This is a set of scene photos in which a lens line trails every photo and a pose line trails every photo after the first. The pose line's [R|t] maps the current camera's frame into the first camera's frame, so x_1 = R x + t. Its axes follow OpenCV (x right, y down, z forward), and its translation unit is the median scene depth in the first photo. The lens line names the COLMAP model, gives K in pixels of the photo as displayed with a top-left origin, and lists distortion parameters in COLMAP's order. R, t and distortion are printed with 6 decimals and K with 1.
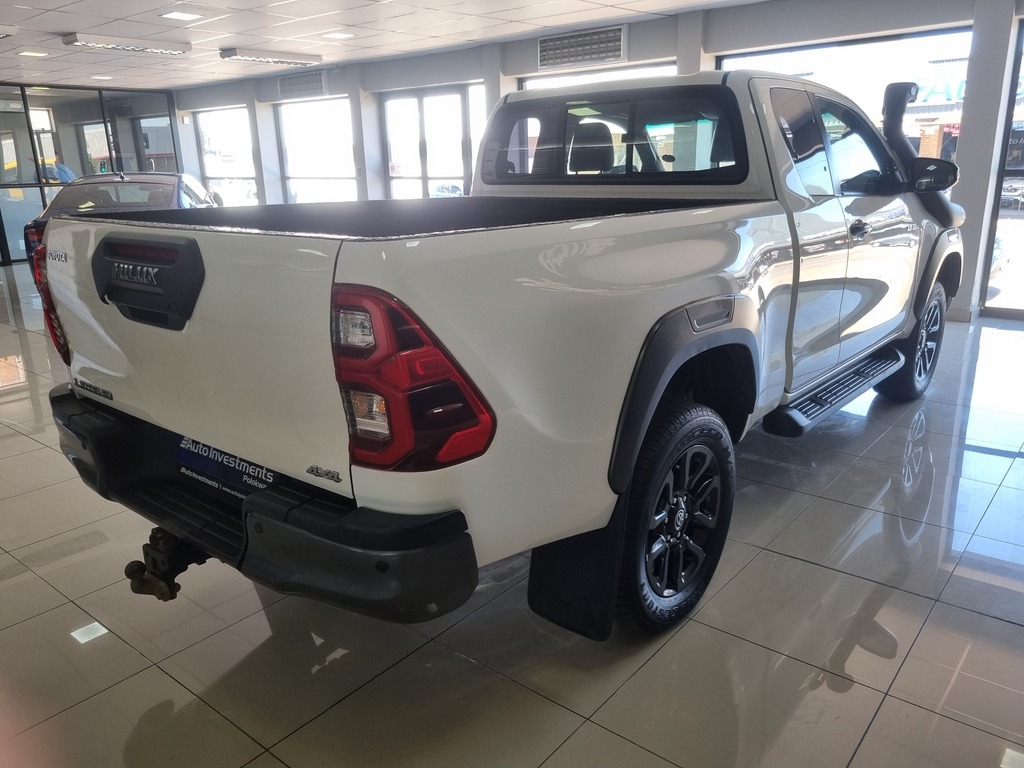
lens RADIAL K [[763.3, 0, 540.3], [0, 763.3, 407.4], [0, 0, 1]] dist [0.004149, -0.002179]
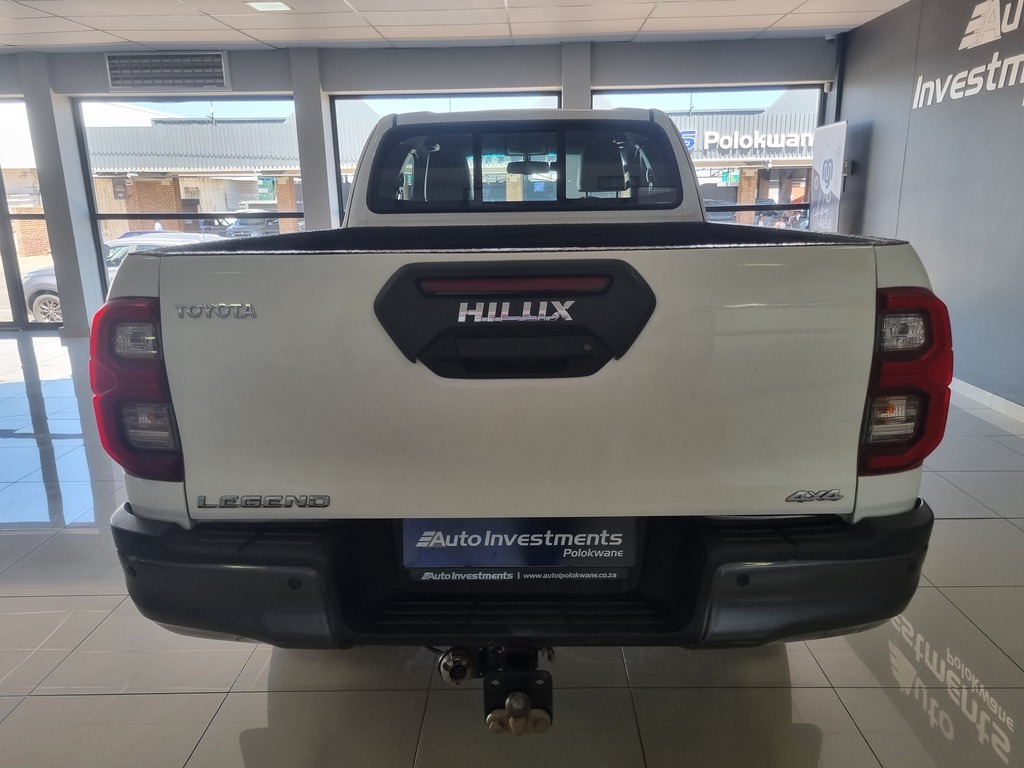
lens RADIAL K [[766.7, 0, 519.0], [0, 766.7, 387.5], [0, 0, 1]] dist [0.086465, -0.058311]
pose [[0.791819, -0.140121, 0.594465, -0.564093], [0.188090, 0.981966, -0.019074, -0.047318], [-0.581072, 0.126917, 0.803895, 0.218556]]
